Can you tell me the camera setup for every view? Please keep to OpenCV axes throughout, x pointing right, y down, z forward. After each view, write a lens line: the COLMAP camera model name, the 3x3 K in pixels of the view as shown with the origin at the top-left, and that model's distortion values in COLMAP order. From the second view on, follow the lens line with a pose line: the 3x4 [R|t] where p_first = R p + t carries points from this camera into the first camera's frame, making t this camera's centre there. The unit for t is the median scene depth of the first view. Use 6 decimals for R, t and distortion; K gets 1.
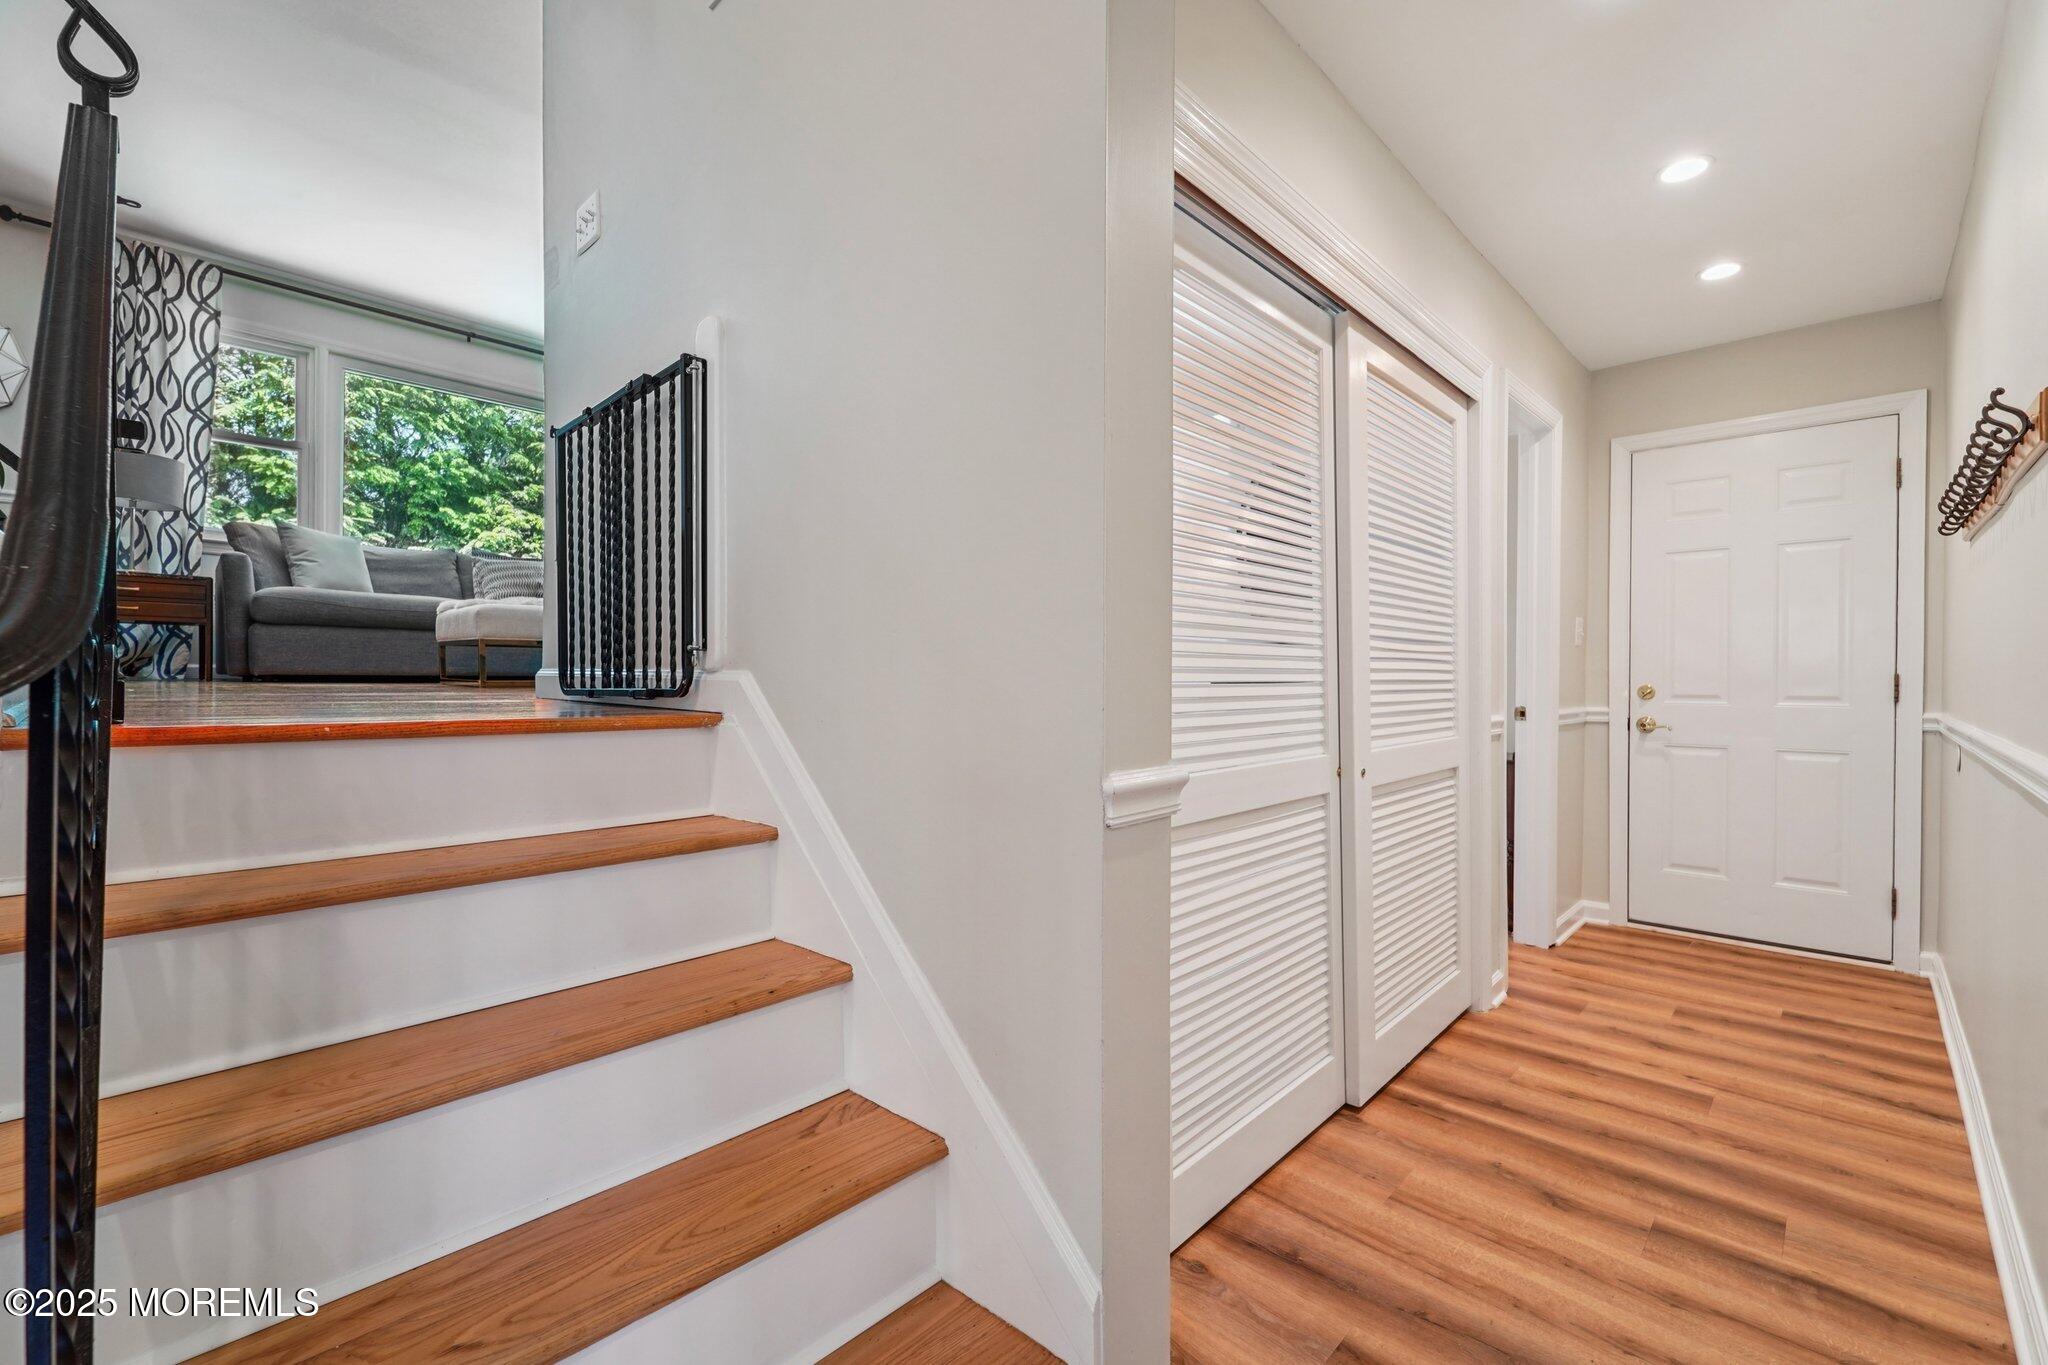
lens RADIAL K [[856.1, 0, 1013.9], [0, 856.1, 677.0], [0, 0, 1]] dist [0.001152, 0.000122]
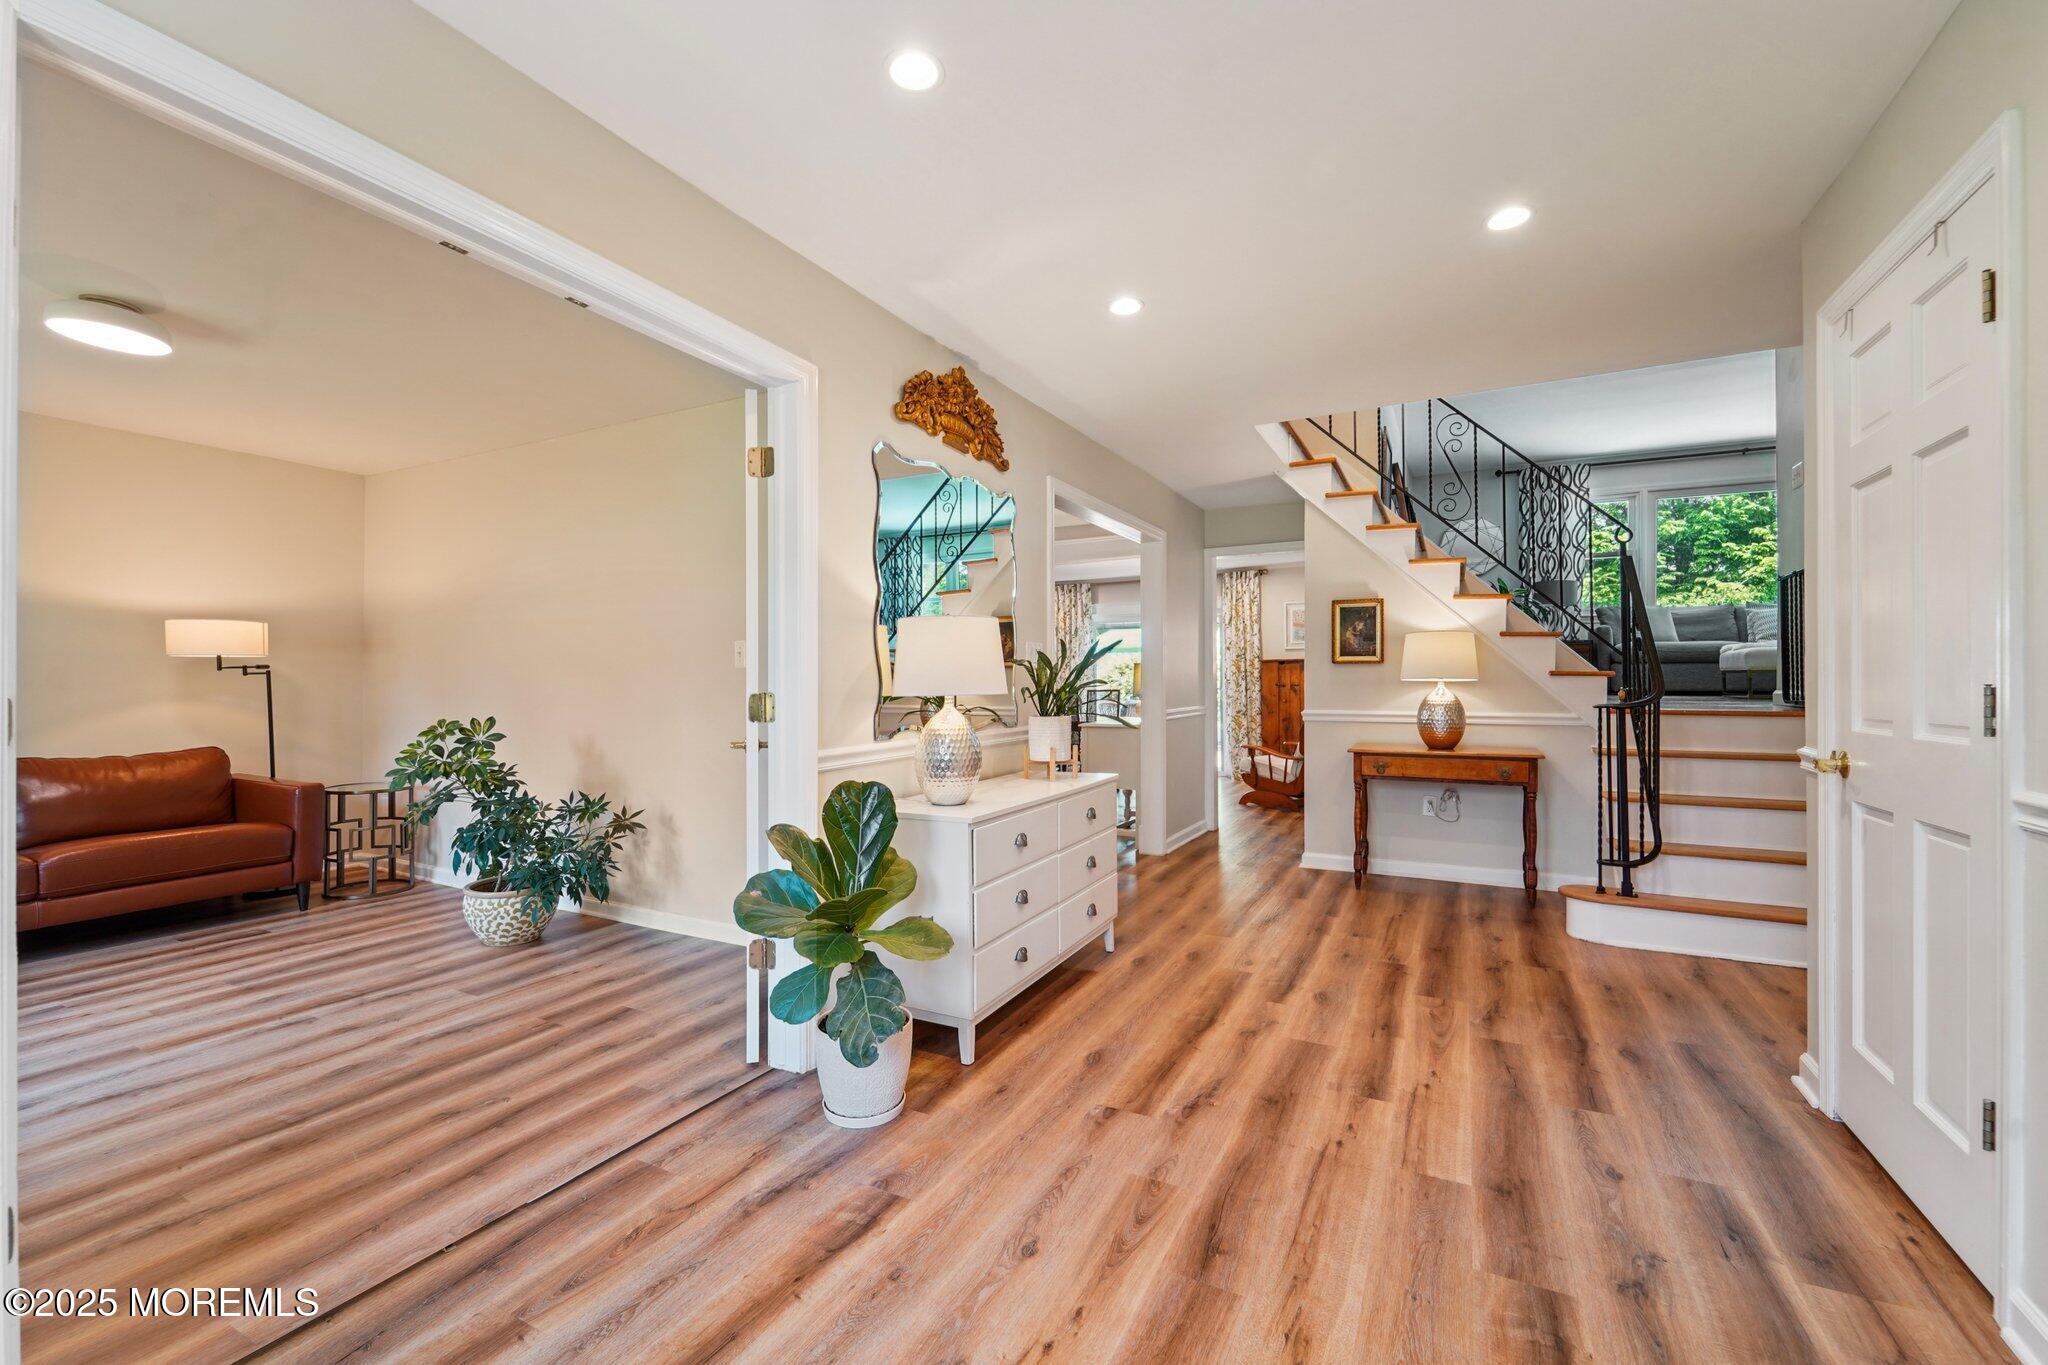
lens RADIAL K [[831.5, 0, 1009.2], [0, 831.5, 683.3], [0, 0, 1]] dist [-0.011313, -0.000063]
pose [[0.261835, -0.007374, -0.965084, 0.165489], [0.003699, 0.999971, -0.006637, -0.003557], [0.965106, -0.001832, 0.261855, -0.244181]]
